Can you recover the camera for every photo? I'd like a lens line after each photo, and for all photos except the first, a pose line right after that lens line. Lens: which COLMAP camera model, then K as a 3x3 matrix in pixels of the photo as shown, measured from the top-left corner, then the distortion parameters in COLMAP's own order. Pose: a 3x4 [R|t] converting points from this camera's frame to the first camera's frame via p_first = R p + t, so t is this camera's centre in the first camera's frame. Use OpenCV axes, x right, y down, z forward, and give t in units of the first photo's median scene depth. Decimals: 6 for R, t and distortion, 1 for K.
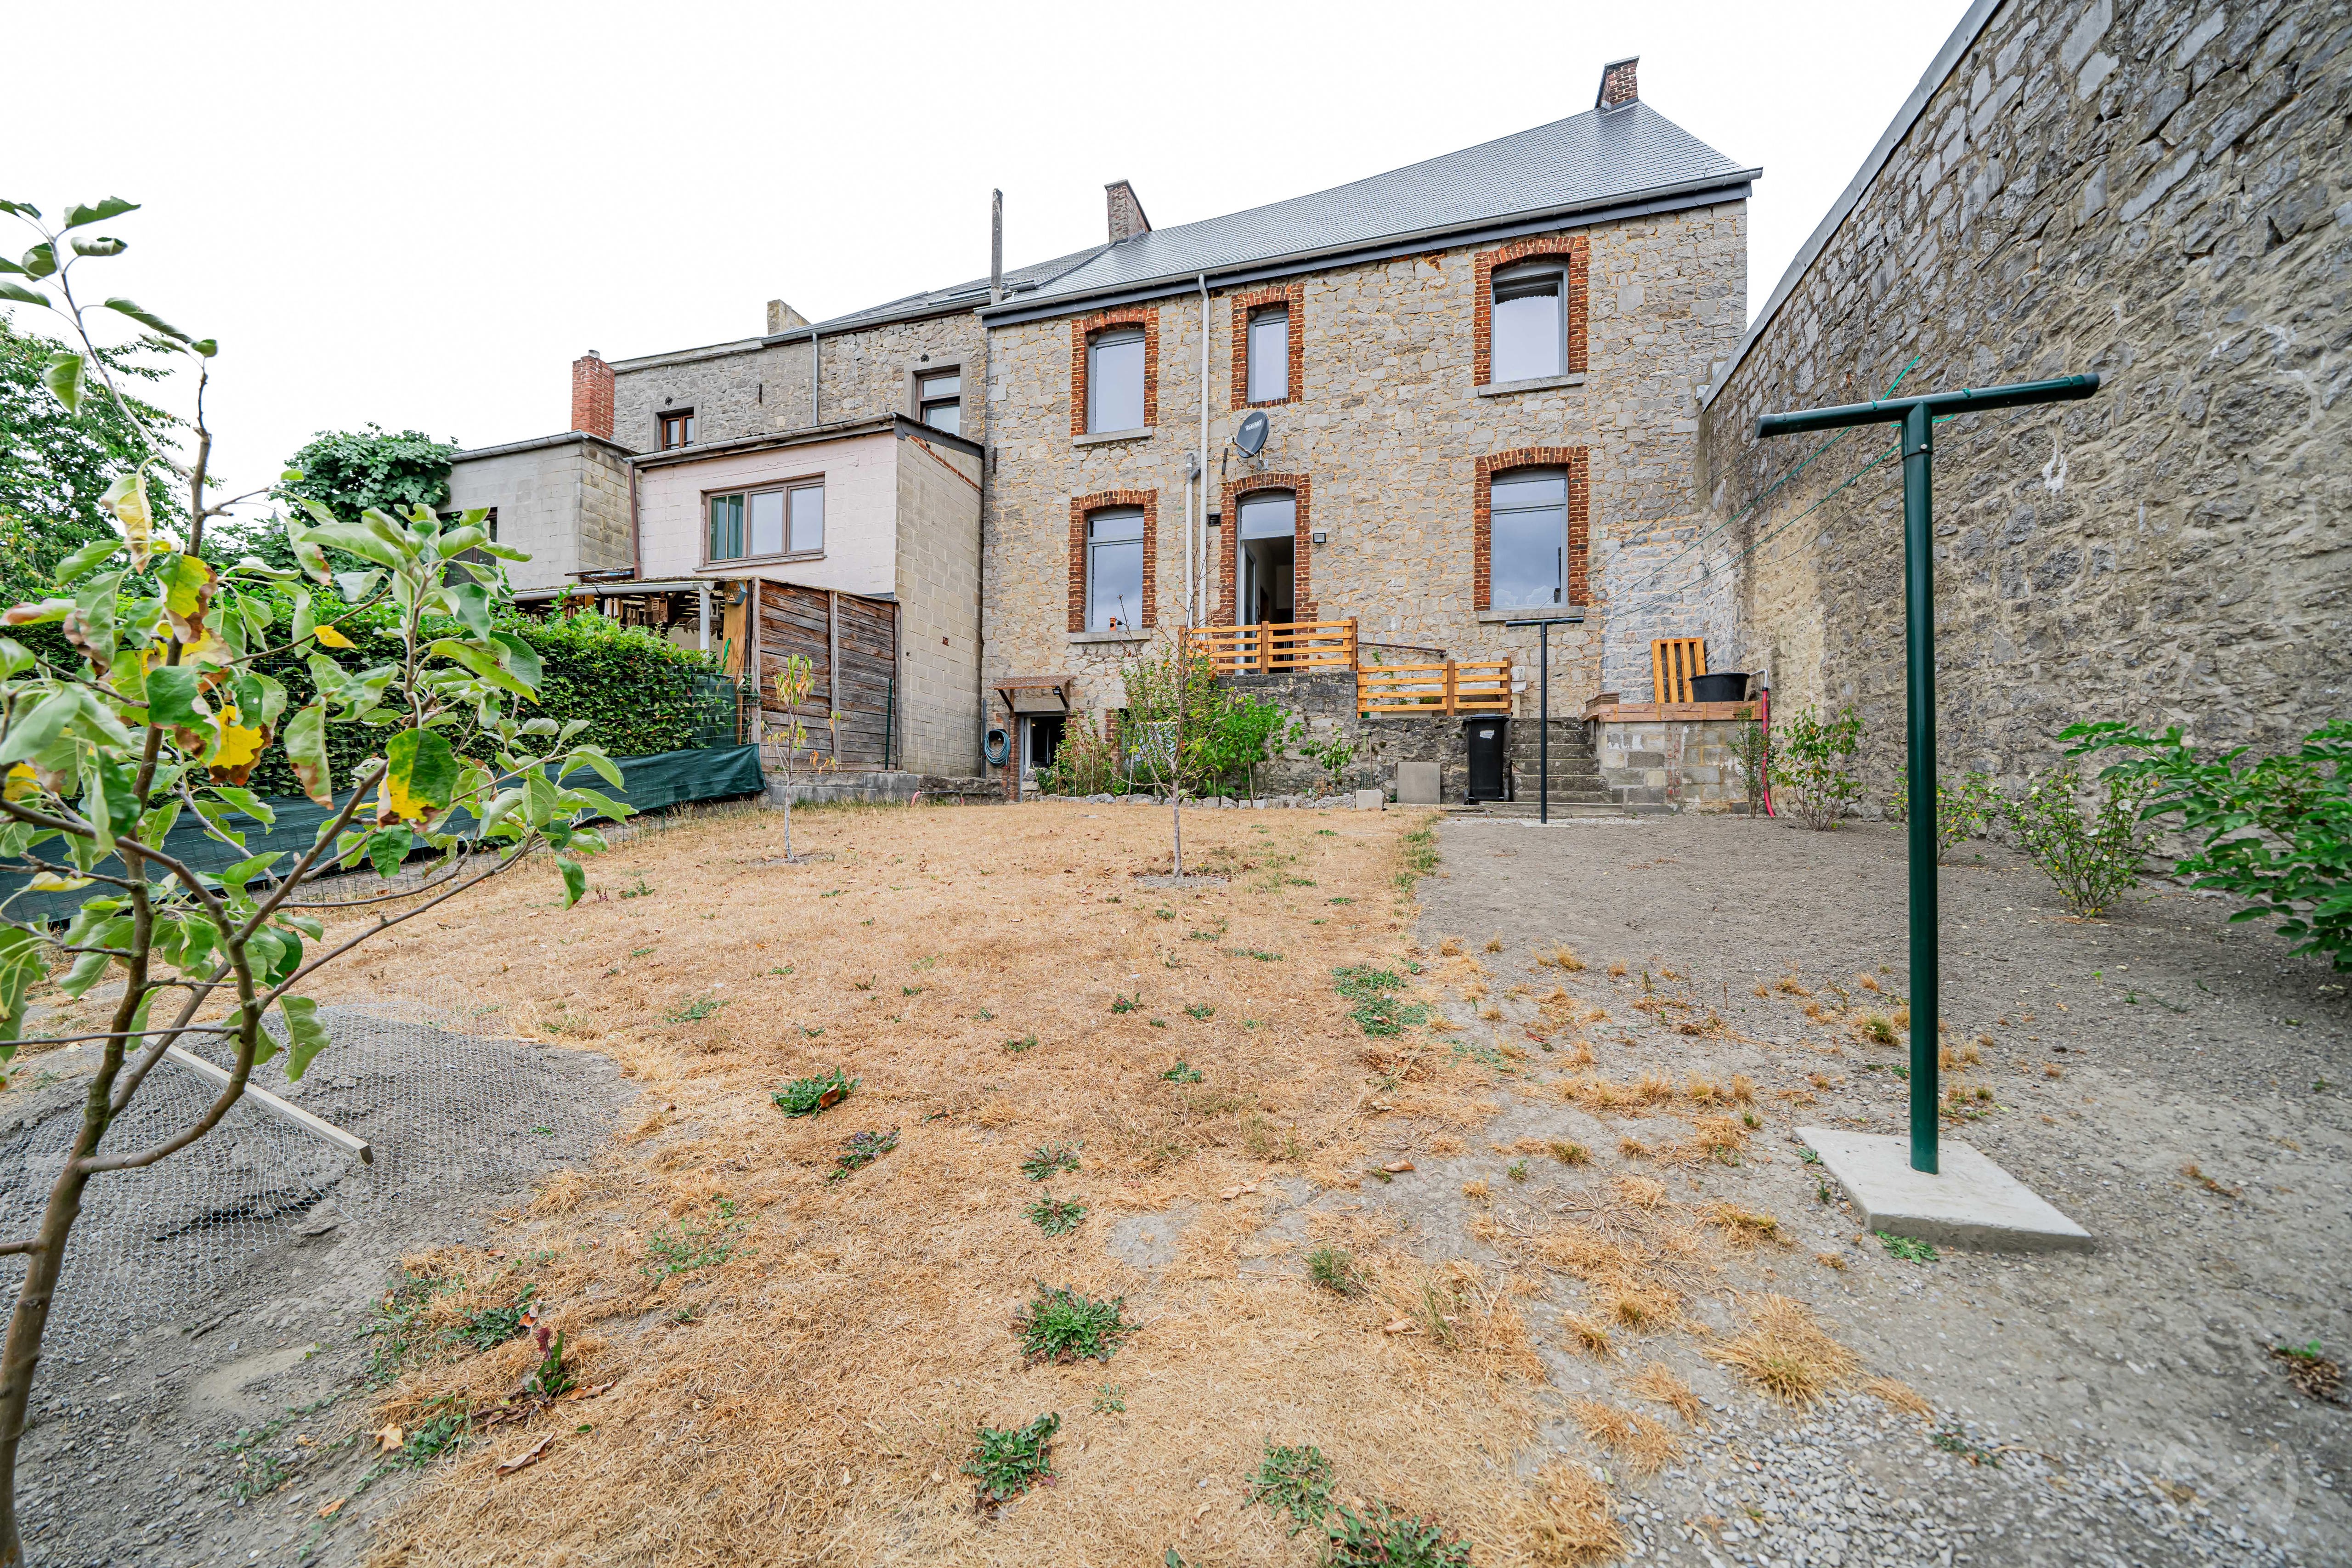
lens RADIAL K [[796.8, 0, 1182.1], [0, 796.8, 794.5], [0, 0, 1]] dist [-0.007674, 0.000094]
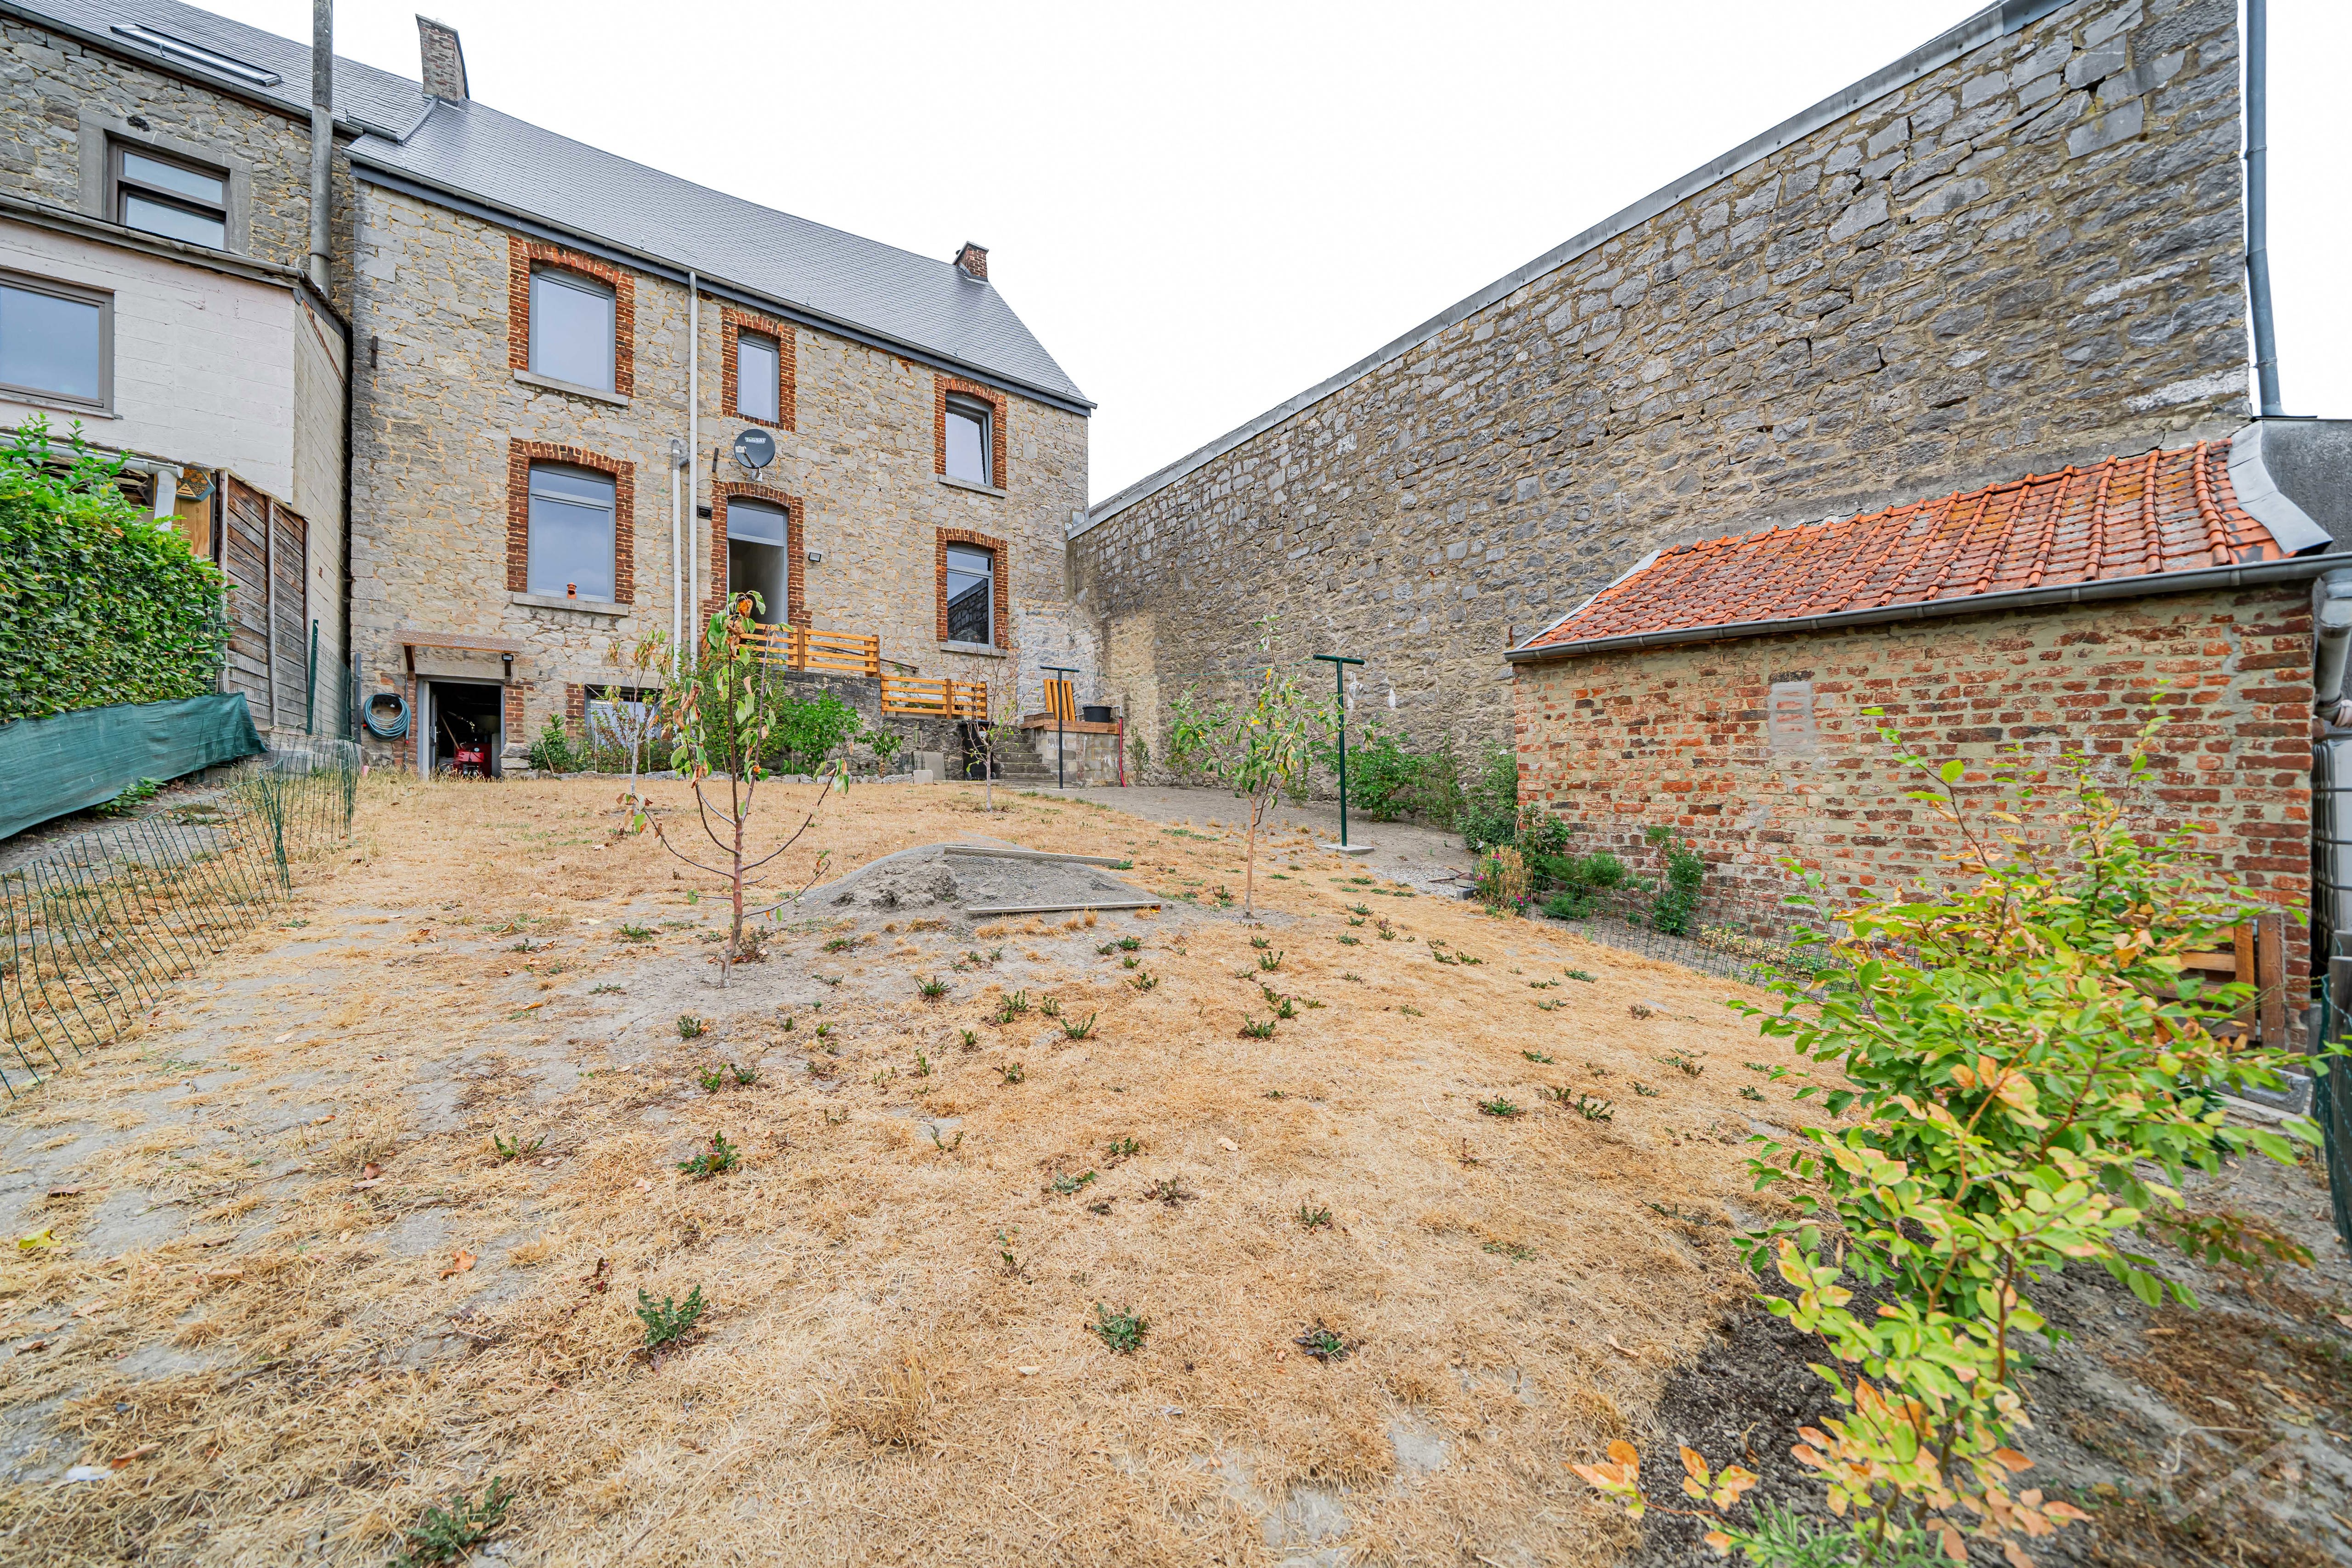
lens RADIAL K [[796.8, 0, 1182.1], [0, 796.8, 794.5], [0, 0, 1]] dist [-0.007674, 0.000094]
pose [[0.596691, -0.004394, 0.802459, -0.430684], [0.009011, 0.999959, -0.001226, 0.030620], [-0.802420, 0.007962, 0.596706, -0.119936]]
